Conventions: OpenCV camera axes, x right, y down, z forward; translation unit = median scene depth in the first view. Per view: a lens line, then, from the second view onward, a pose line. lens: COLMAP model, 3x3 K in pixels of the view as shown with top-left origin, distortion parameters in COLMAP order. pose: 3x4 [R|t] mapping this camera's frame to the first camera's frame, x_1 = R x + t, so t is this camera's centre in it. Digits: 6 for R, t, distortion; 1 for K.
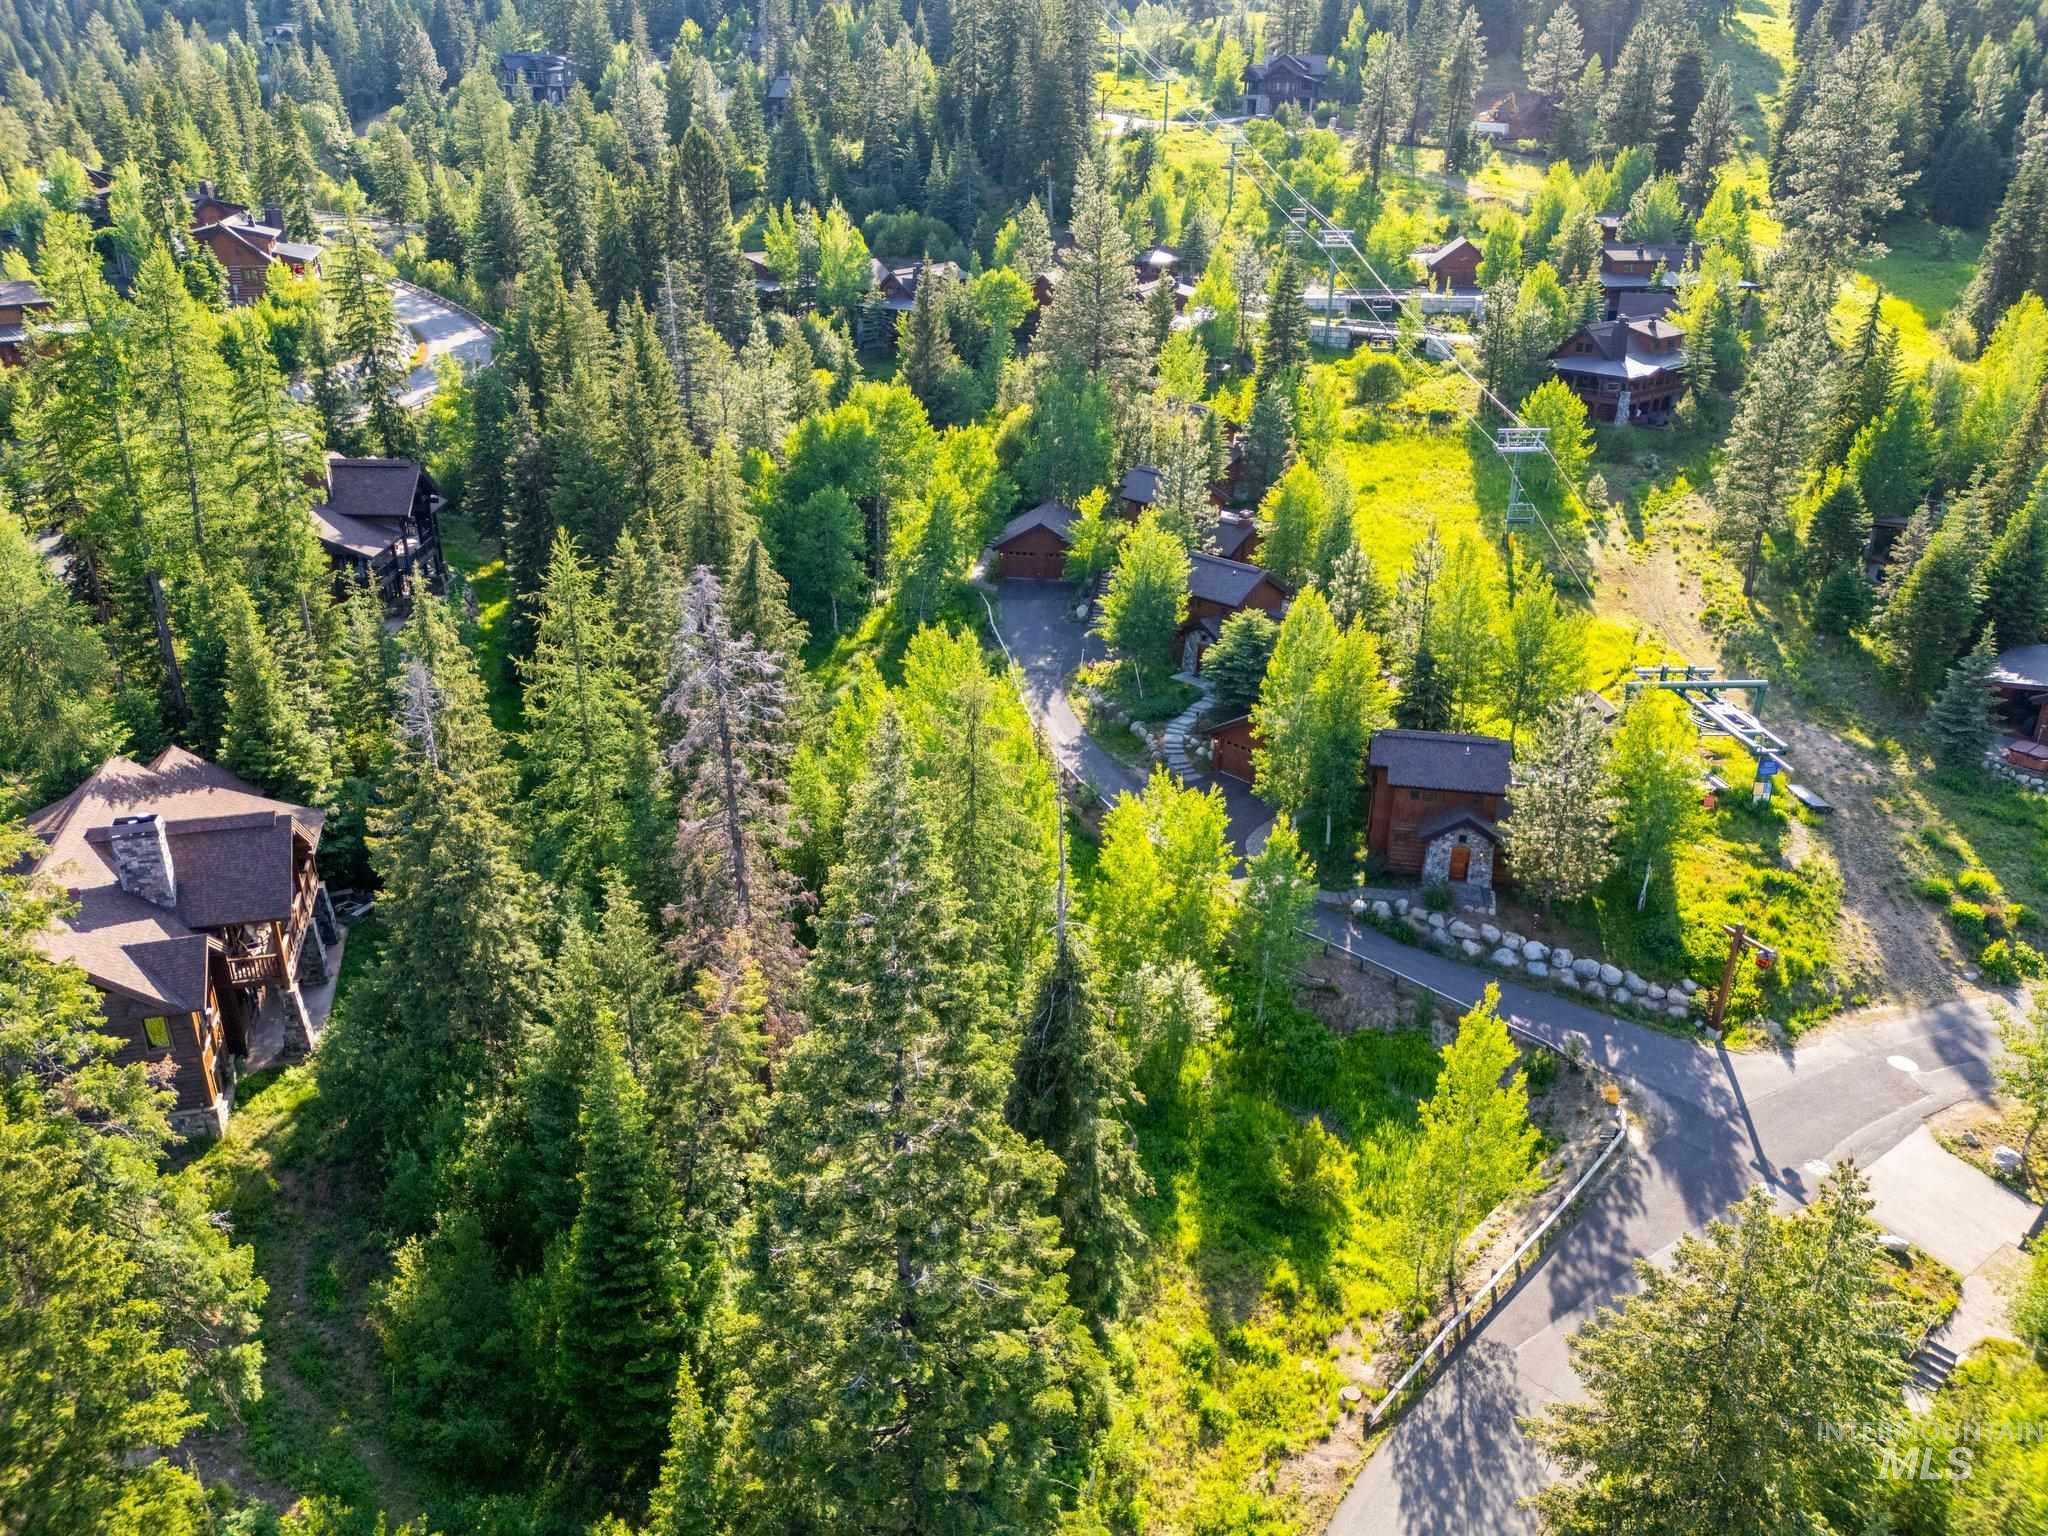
lens RADIAL K [[1414.0, 0, 1024.0], [0, 1414.0, 768.0], [0, 0, 1]] dist [0.030023, -0.001928]
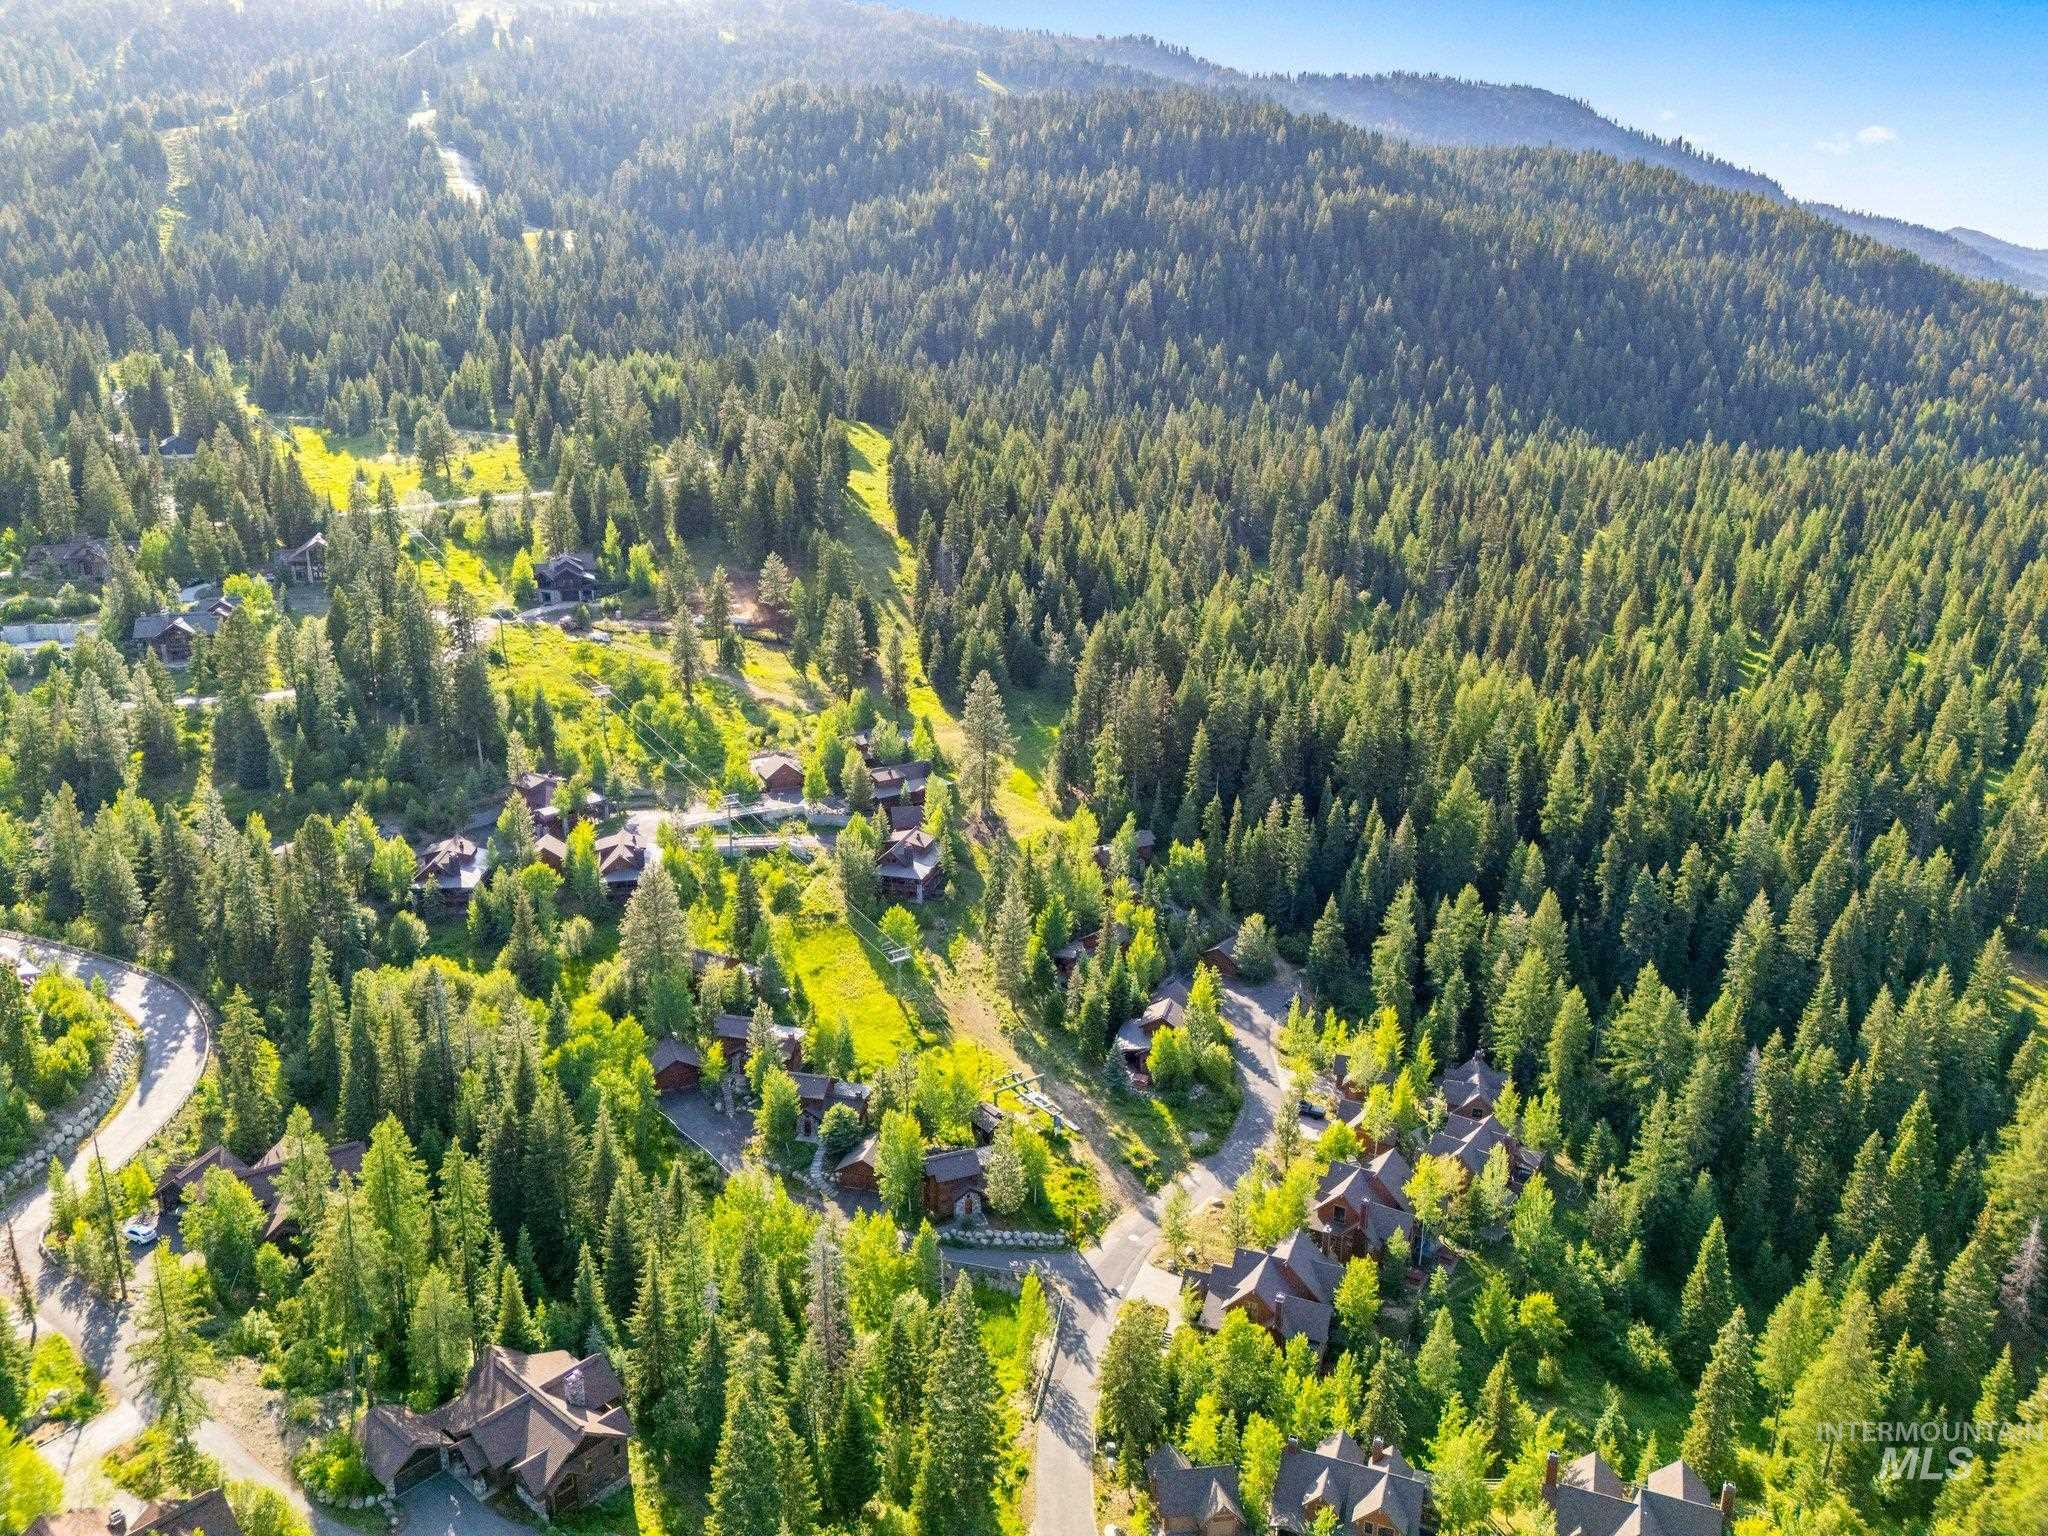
lens RADIAL K [[1414.0, 0, 1024.0], [0, 1414.0, 768.0], [0, 0, 1]] dist [0.030023, -0.001928]
pose [[0.839168, -0.138232, 0.526013, -0.787725], [0.221372, 0.970233, -0.098194, -0.403191], [-0.496781, 0.198846, 0.844789, -1.244472]]
